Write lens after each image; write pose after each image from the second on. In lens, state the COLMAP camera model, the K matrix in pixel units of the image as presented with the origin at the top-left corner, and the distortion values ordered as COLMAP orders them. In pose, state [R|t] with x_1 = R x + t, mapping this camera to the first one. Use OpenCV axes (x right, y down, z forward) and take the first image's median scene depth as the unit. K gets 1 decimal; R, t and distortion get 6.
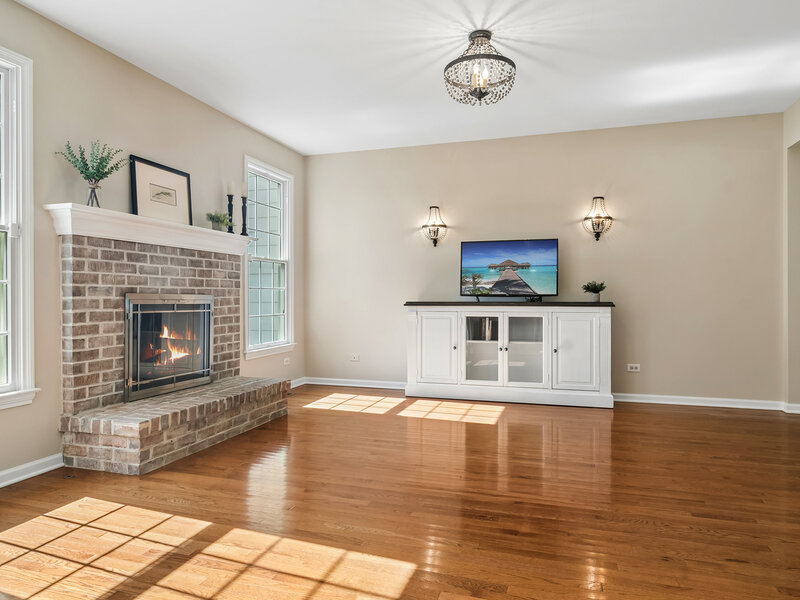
lens RADIAL K [[519.2, 0, 400.0], [0, 519.2, 300.0], [0, 0, 1]] dist [-0.004778, -0.002328]
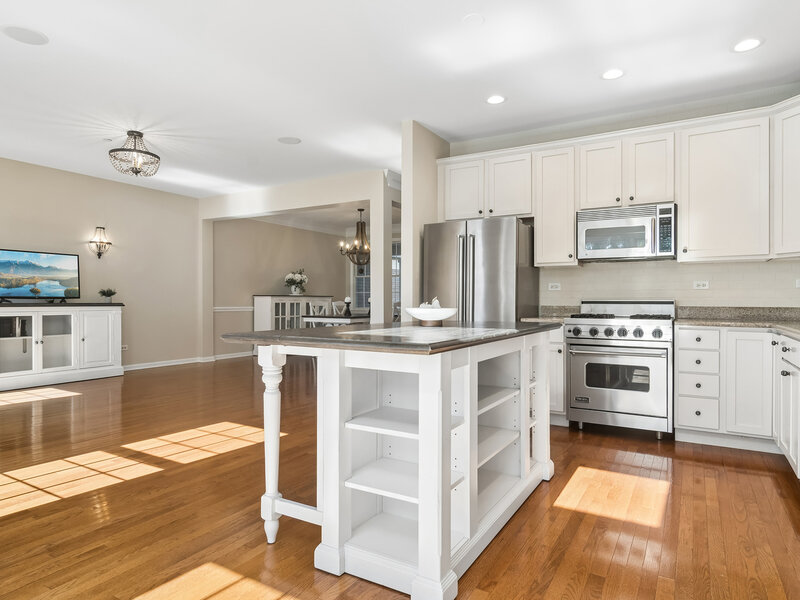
lens RADIAL K [[488.8, 0, 400.0], [0, 488.8, 300.0], [0, 0, 1]] dist [-0.000694, -0.000082]
pose [[0.230640, 0.002928, 0.973035, -0.977604], [-0.000810, 0.999996, -0.002817, -0.002265], [-0.973039, -0.000139, 0.230642, -0.111461]]
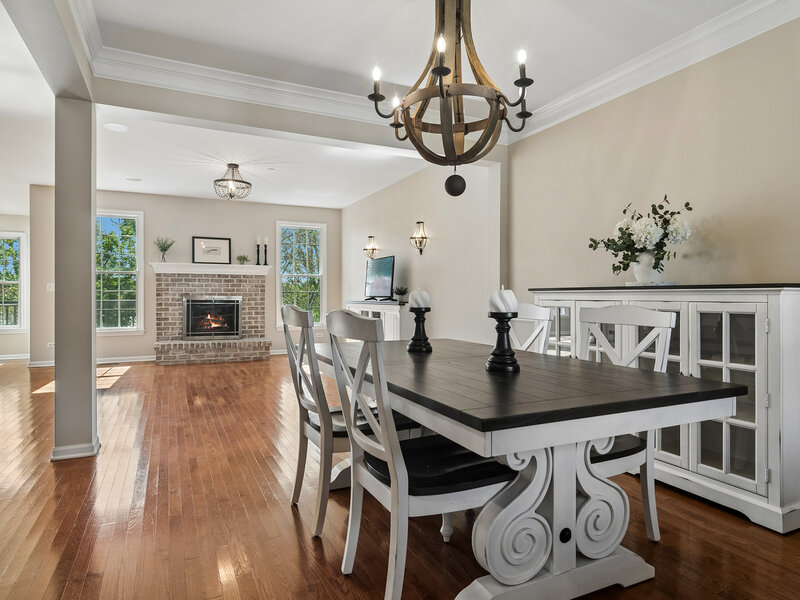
lens RADIAL K [[488.8, 0, 400.0], [0, 488.8, 300.0], [0, 0, 1]] dist [-0.000694, -0.000082]
pose [[0.685401, 0.010716, -0.728087, 1.728950], [-0.008067, 0.999942, 0.007123, -0.014575], [0.728121, 0.000992, 0.685447, 0.164546]]
